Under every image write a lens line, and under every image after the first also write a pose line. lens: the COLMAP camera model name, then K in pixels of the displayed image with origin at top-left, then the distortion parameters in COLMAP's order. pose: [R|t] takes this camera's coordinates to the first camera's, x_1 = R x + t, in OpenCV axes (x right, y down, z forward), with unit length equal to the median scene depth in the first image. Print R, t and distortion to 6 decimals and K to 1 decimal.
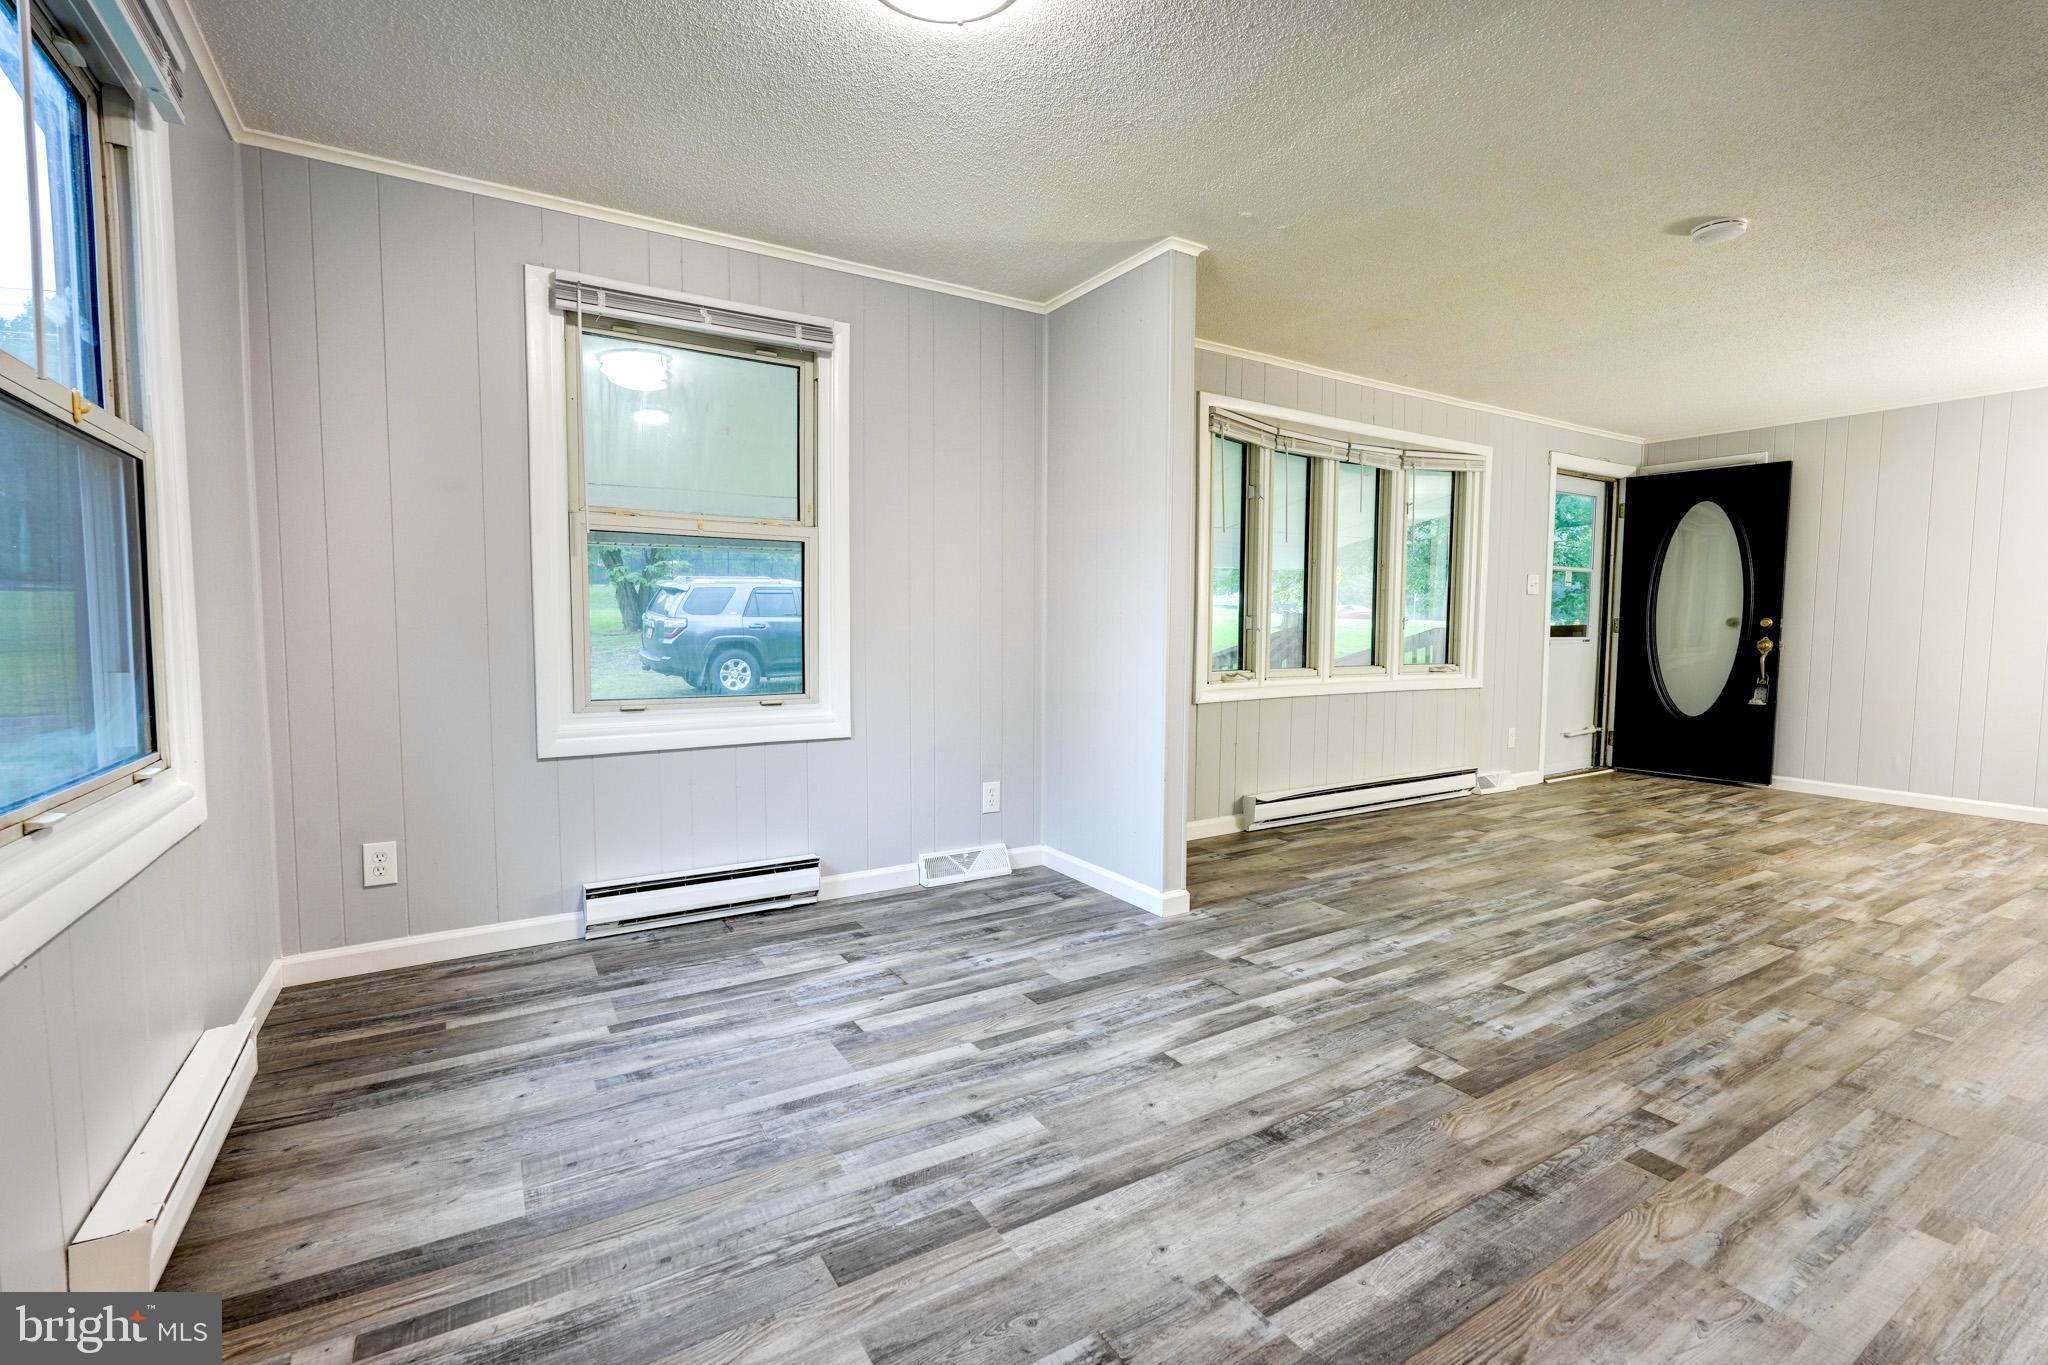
lens RADIAL K [[903.1, 0, 1017.6], [0, 903.1, 692.3], [0, 0, 1]] dist [-0.017926, 0.009731]
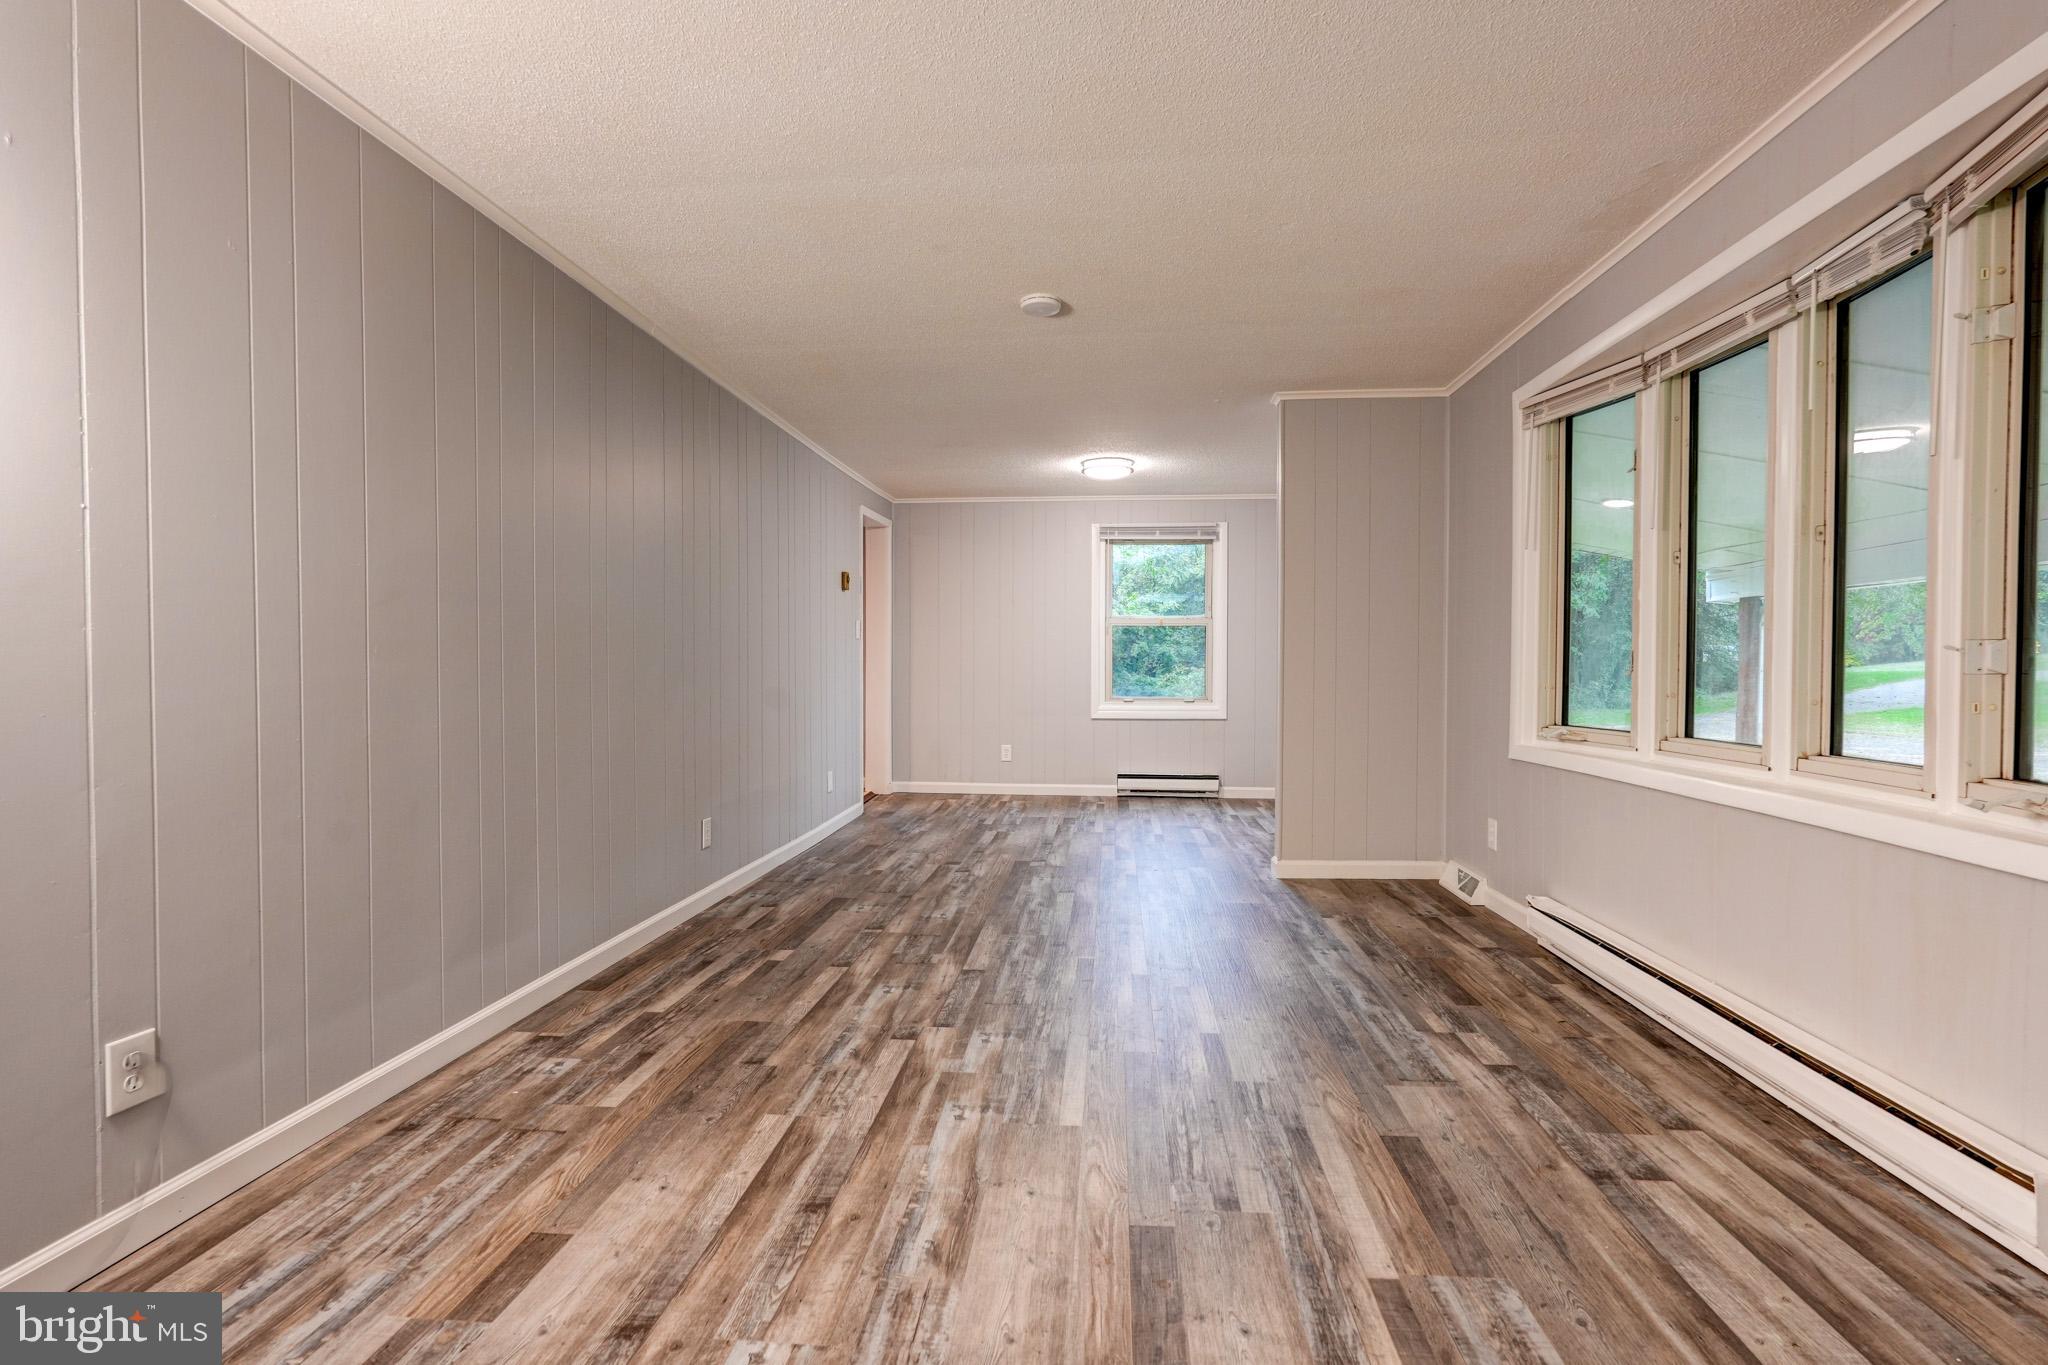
lens RADIAL K [[918.7, 0, 1022.2], [0, 918.7, 684.9], [0, 0, 1]] dist [-0.017774, 0.008356]
pose [[-0.598197, 0.014327, -0.801221, 1.649235], [-0.061273, 0.996095, 0.063559, -0.114386], [0.799003, 0.087114, -0.594984, 1.632690]]
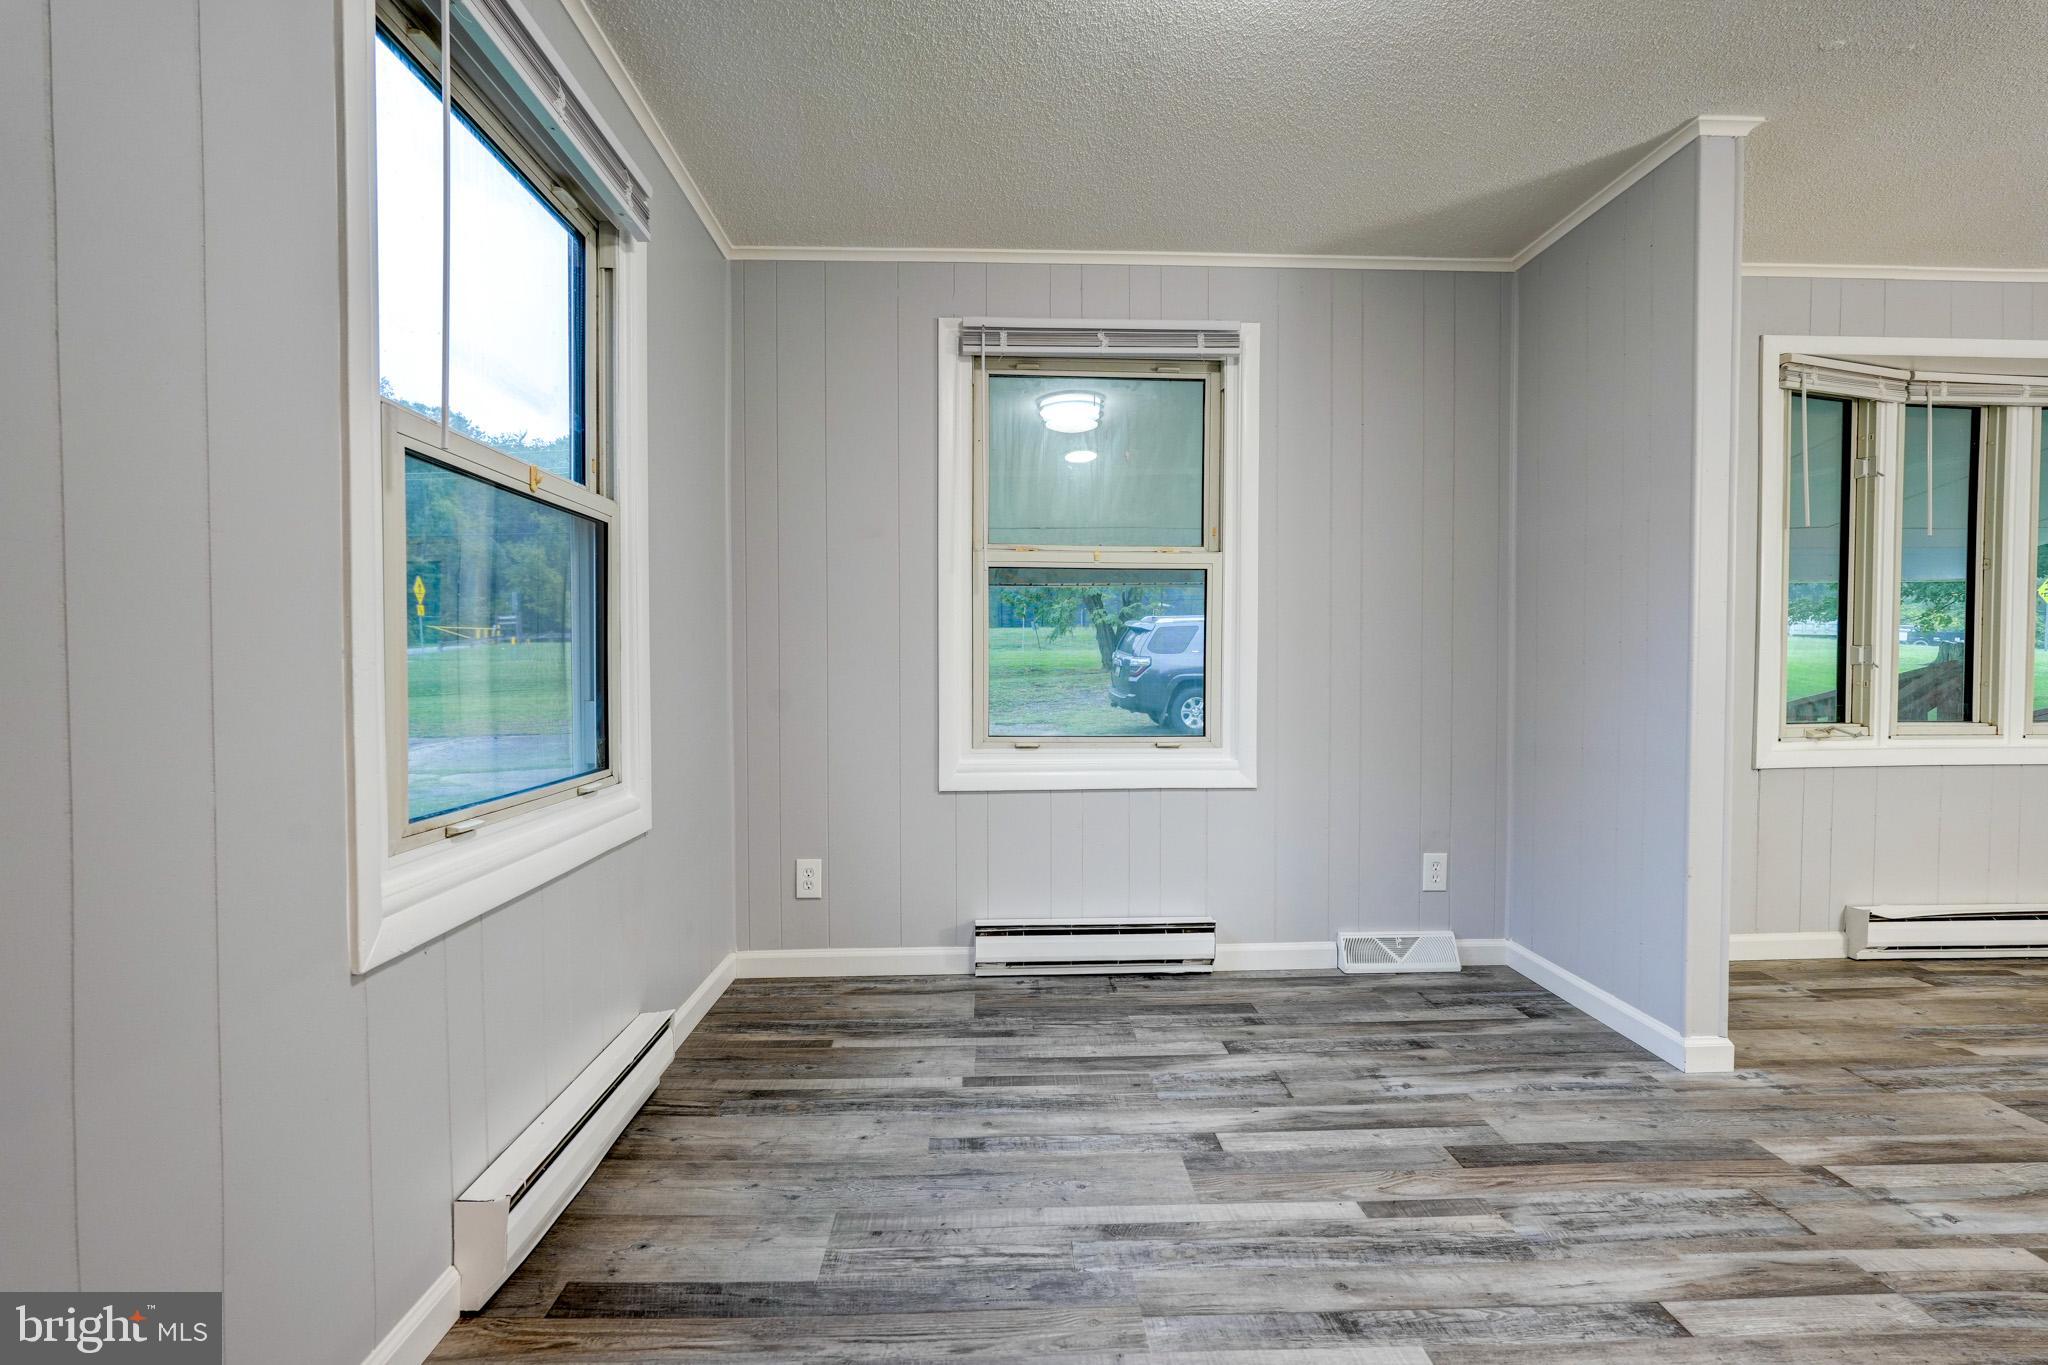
lens RADIAL K [[908.0, 0, 1028.0], [0, 908.0, 690.6], [0, 0, 1]] dist [-0.015372, 0.008196]
pose [[0.874207, 0.010335, -0.485443, 0.055317], [-0.032125, 0.998814, -0.036588, -0.006299], [0.484489, 0.047581, 0.873503, 0.132766]]
